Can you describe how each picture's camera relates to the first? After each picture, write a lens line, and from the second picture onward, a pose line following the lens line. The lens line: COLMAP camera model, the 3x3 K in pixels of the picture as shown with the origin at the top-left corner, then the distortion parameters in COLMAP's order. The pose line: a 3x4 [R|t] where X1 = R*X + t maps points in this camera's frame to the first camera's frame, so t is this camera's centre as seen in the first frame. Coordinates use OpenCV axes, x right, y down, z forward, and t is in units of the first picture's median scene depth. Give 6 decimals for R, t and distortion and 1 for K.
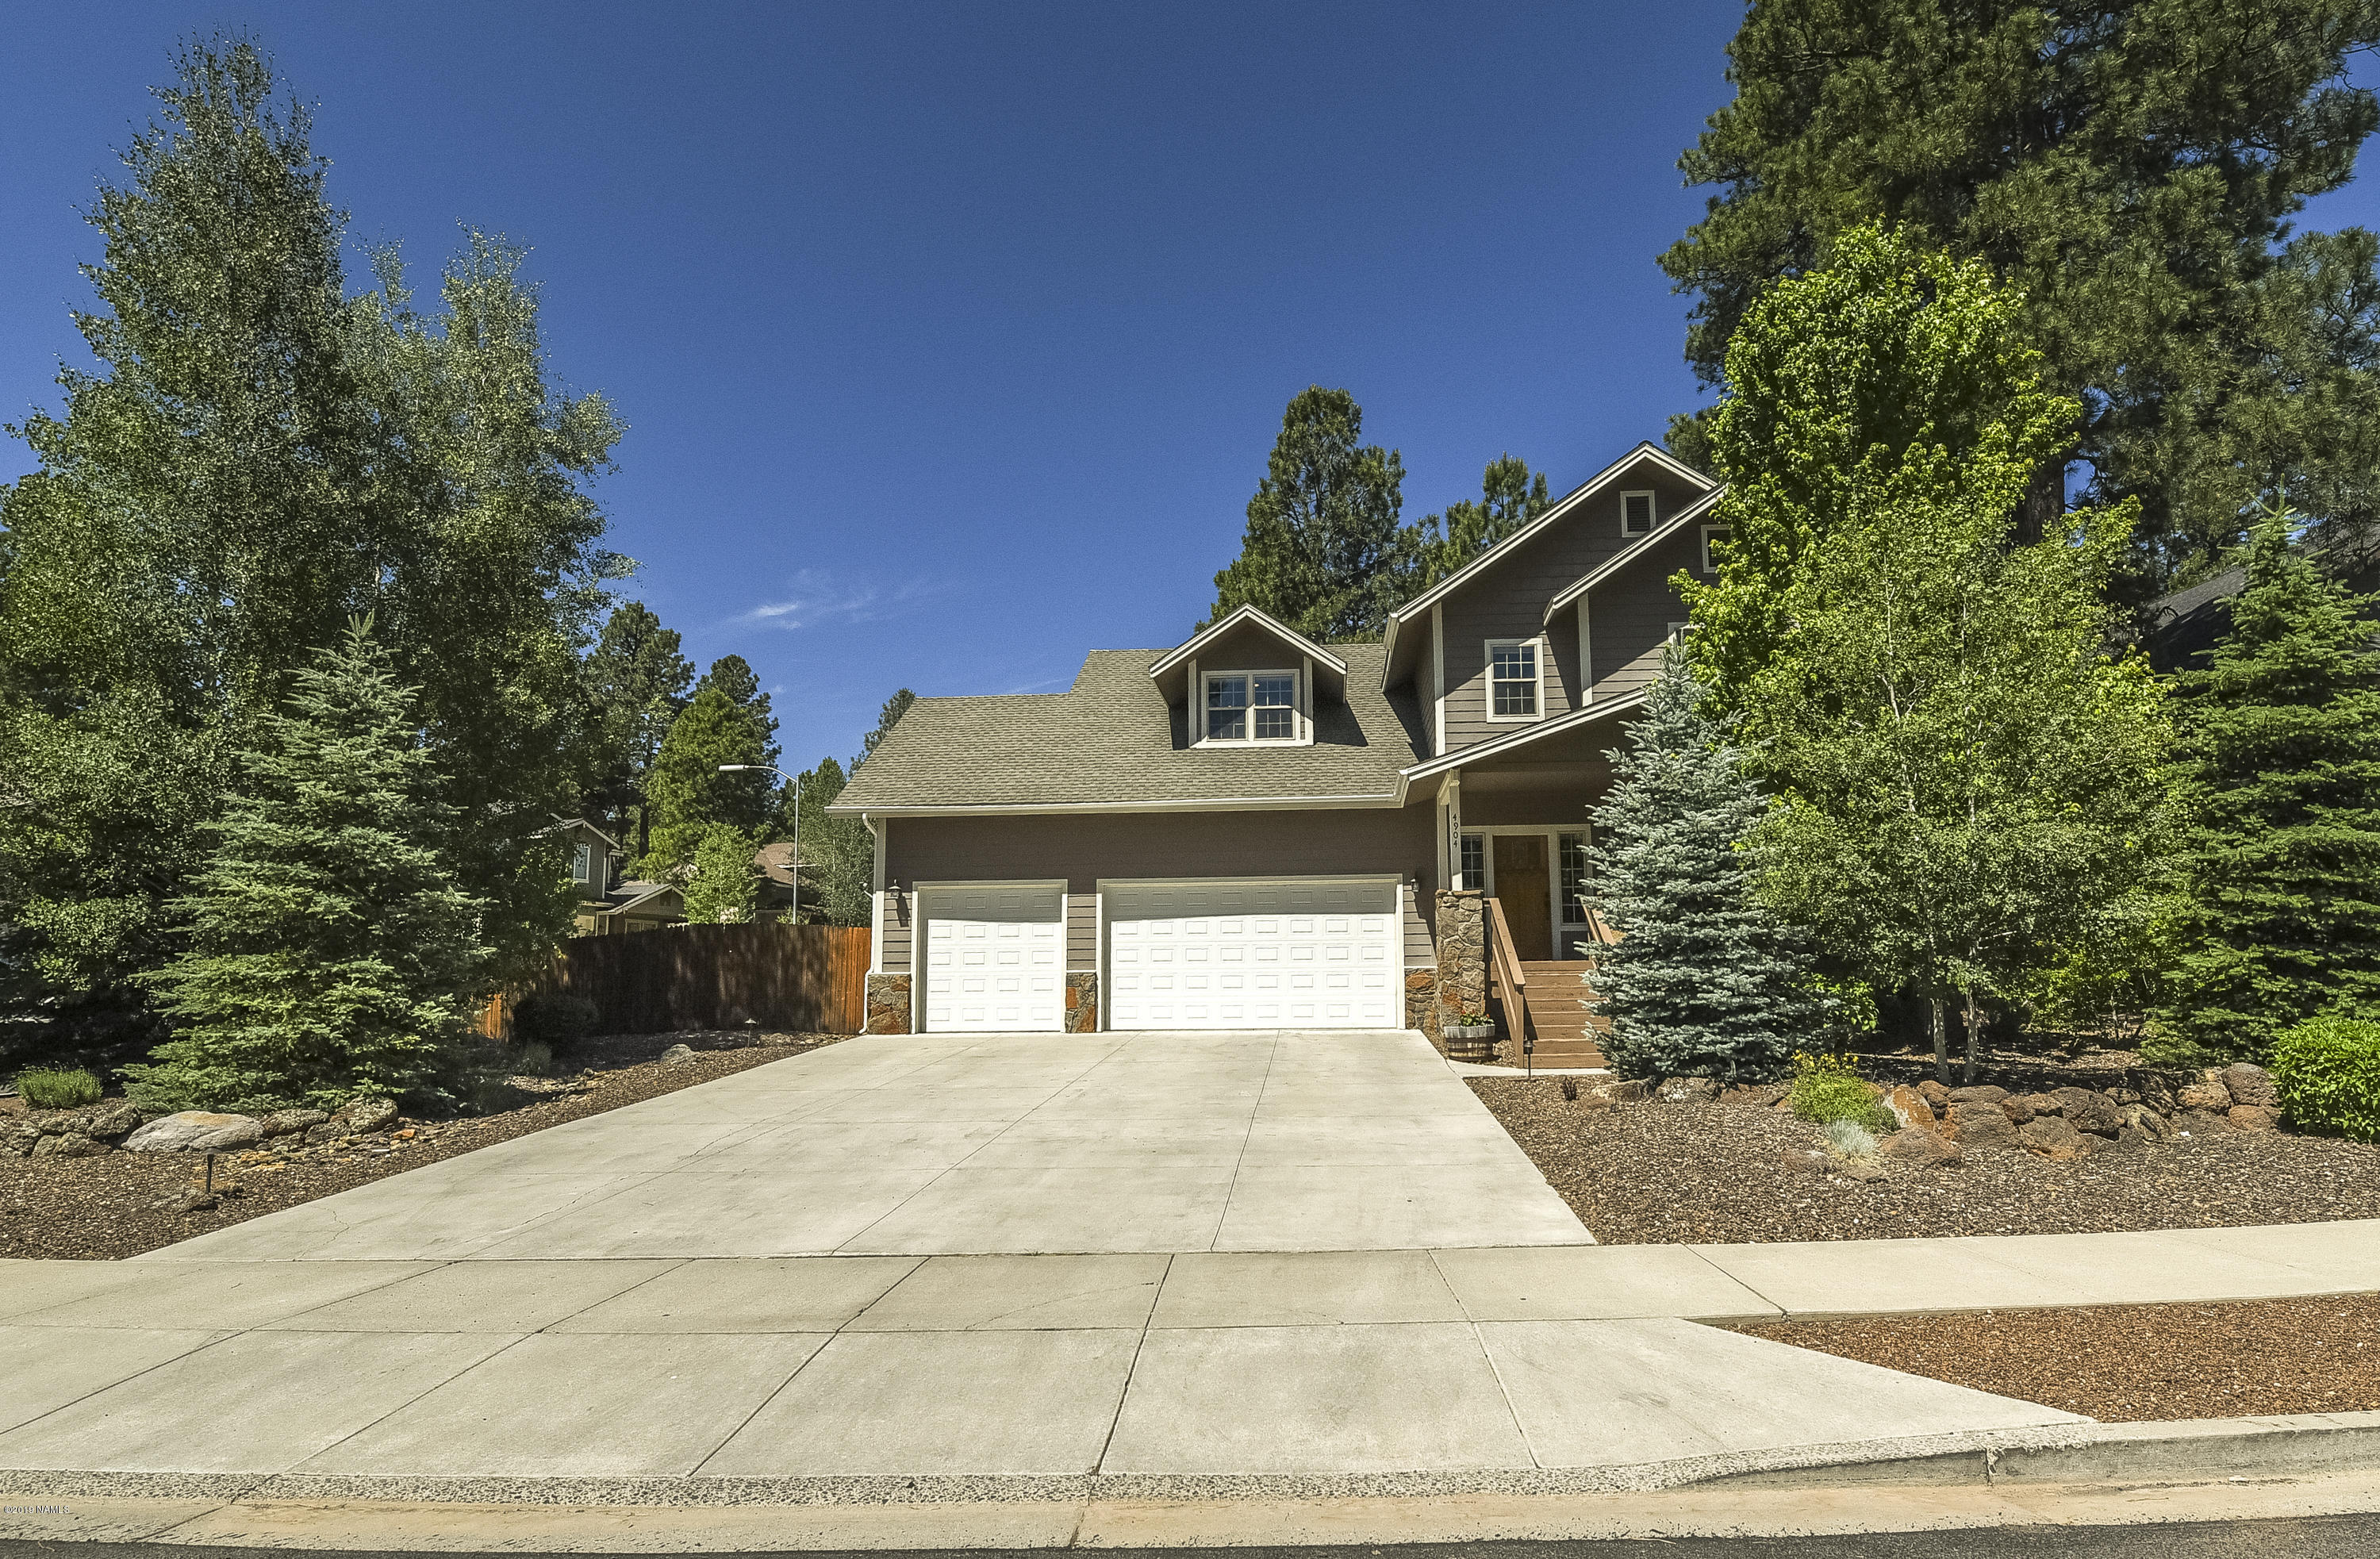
lens RADIAL K [[1129.2, 0, 1192.9], [0, 1129.2, 784.2], [0, 0, 1]] dist [-0.006802, -0.001347]
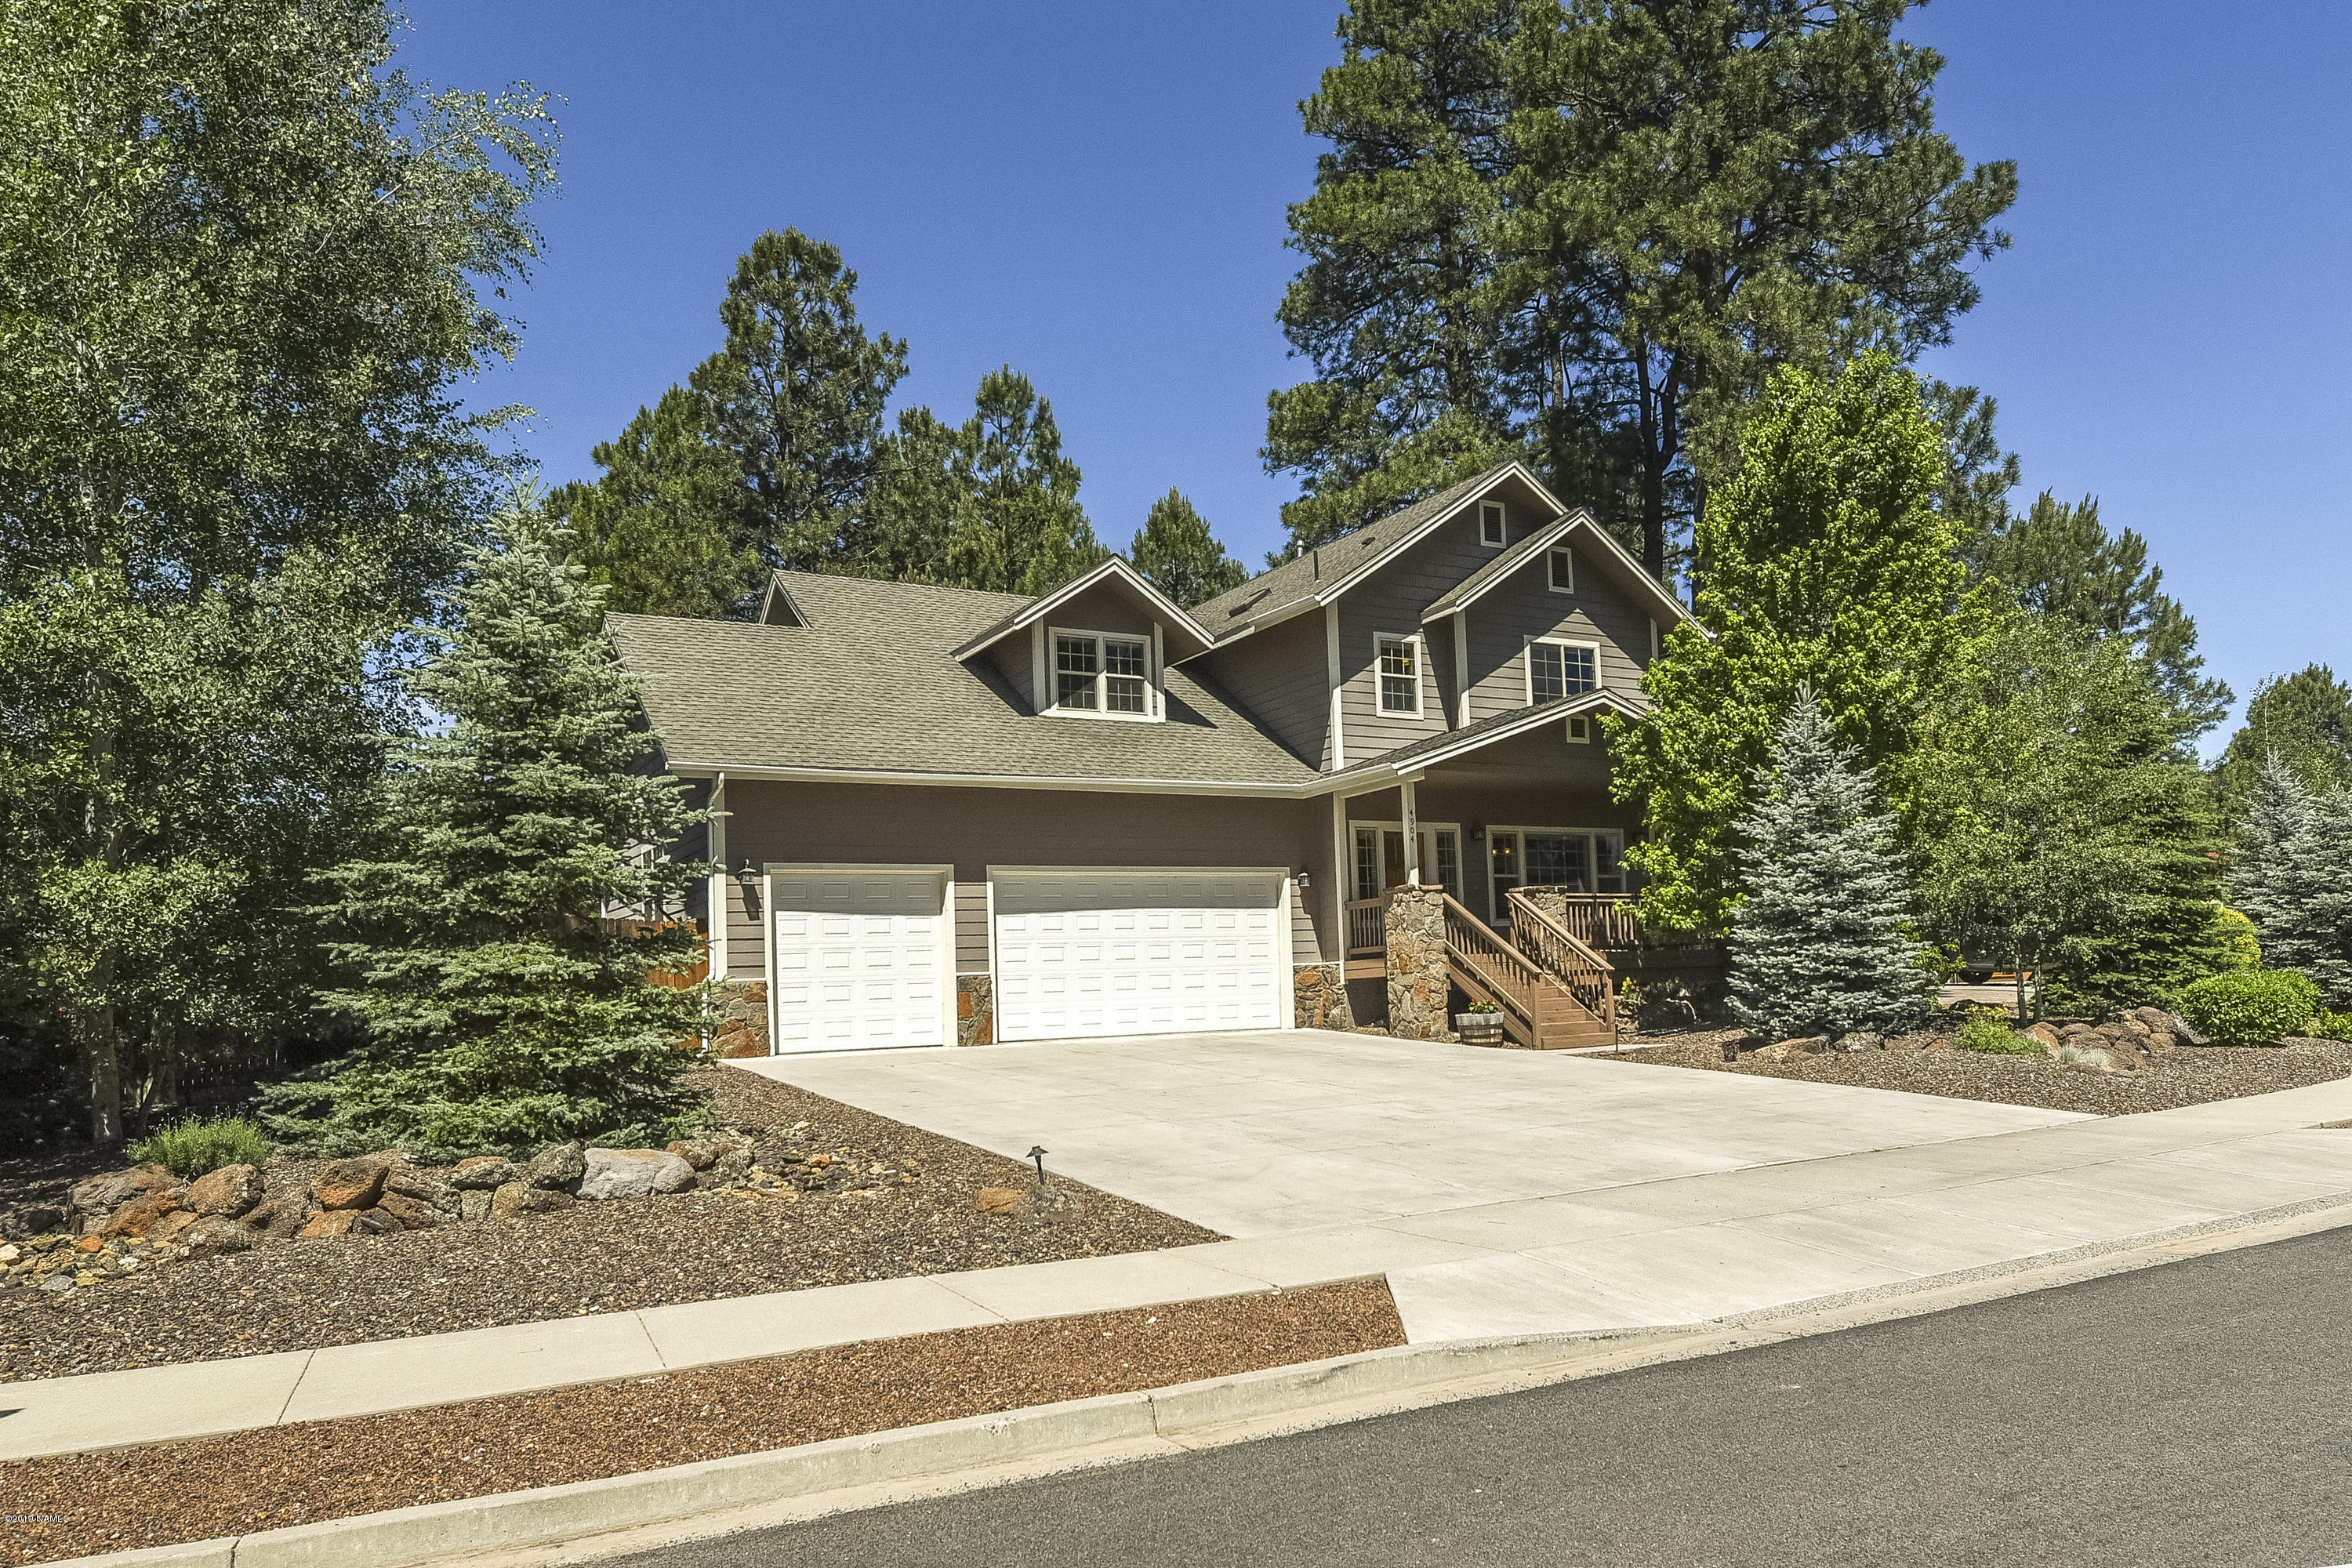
lens RADIAL K [[1459.8, 0, 1180.2], [0, 1459.8, 793.1], [0, 0, 1]] dist [0.009203, 0.003229]
pose [[0.858242, 0.049648, 0.510839, -0.525356], [-0.063650, 0.997923, 0.009948, 0.010206], [-0.509284, -0.041052, 0.859619, -0.012692]]
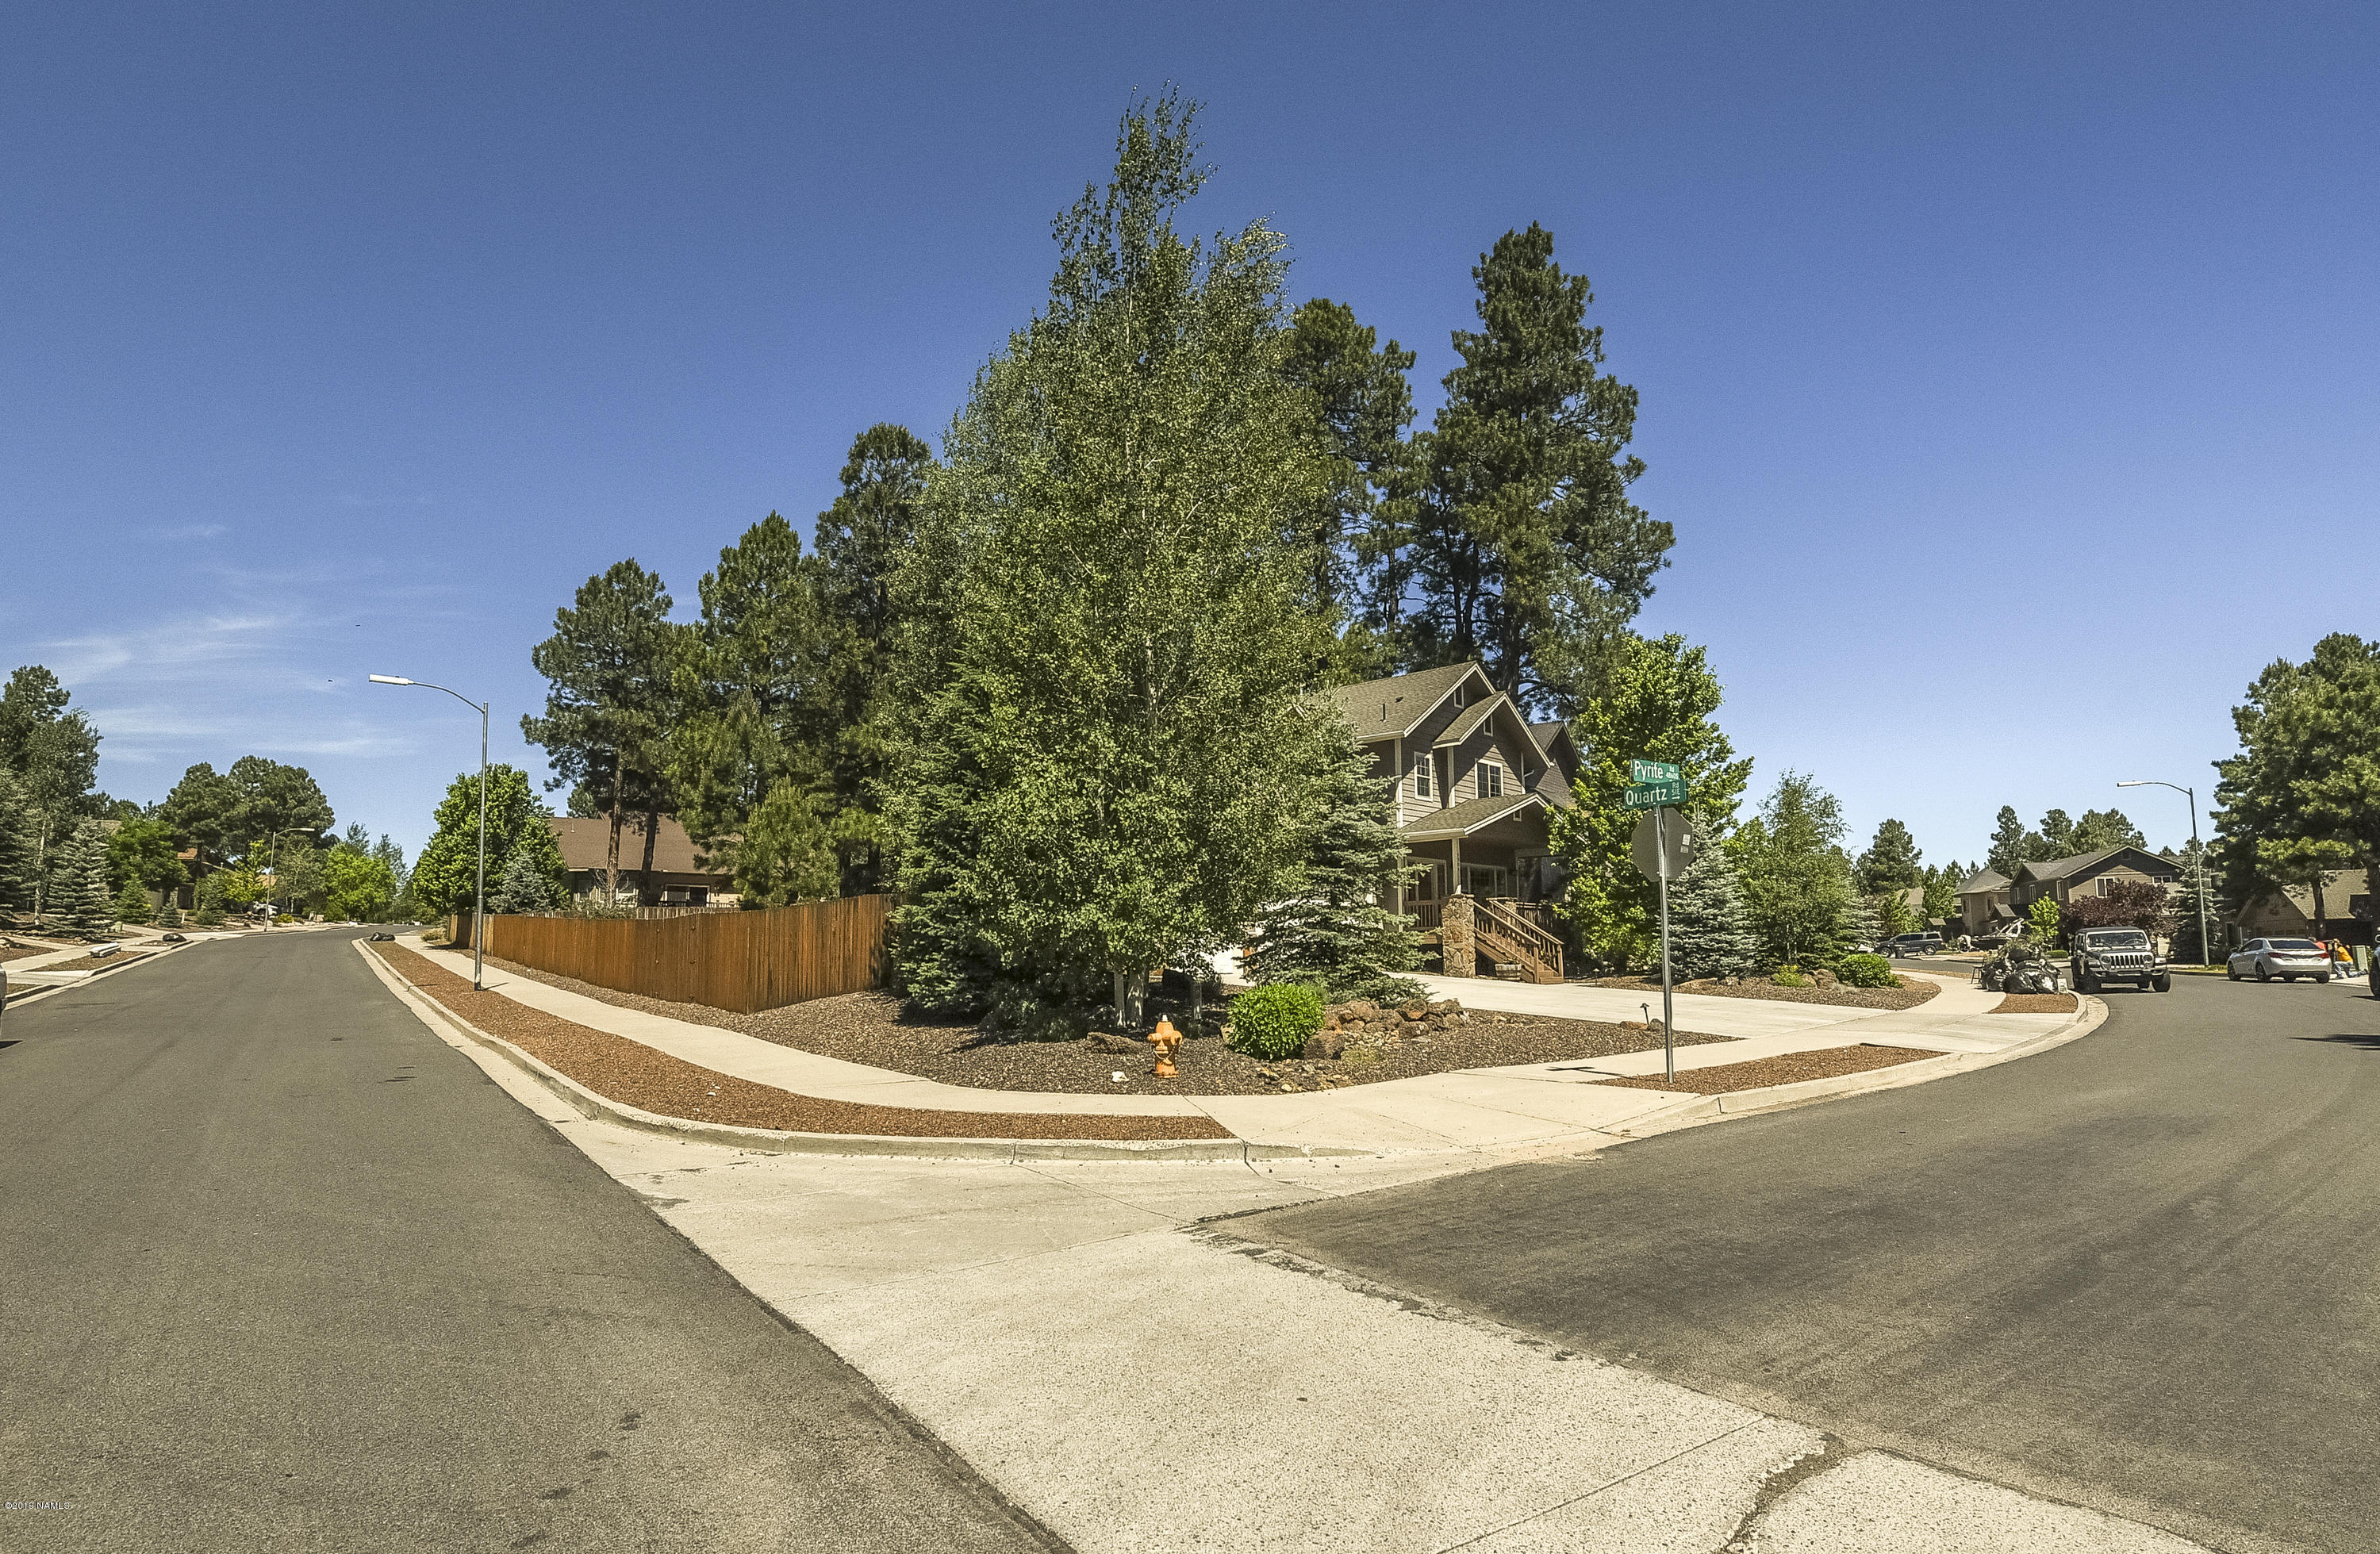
lens RADIAL K [[1058.8, 0, 1166.8], [0, 1058.8, 778.0], [0, 0, 1]] dist [-0.005303, -0.000332]
pose [[0.699343, 0.126783, 0.703452, -1.166805], [-0.128911, 0.990378, -0.050337, 0.046032], [-0.703065, -0.055480, 0.708958, 0.093219]]
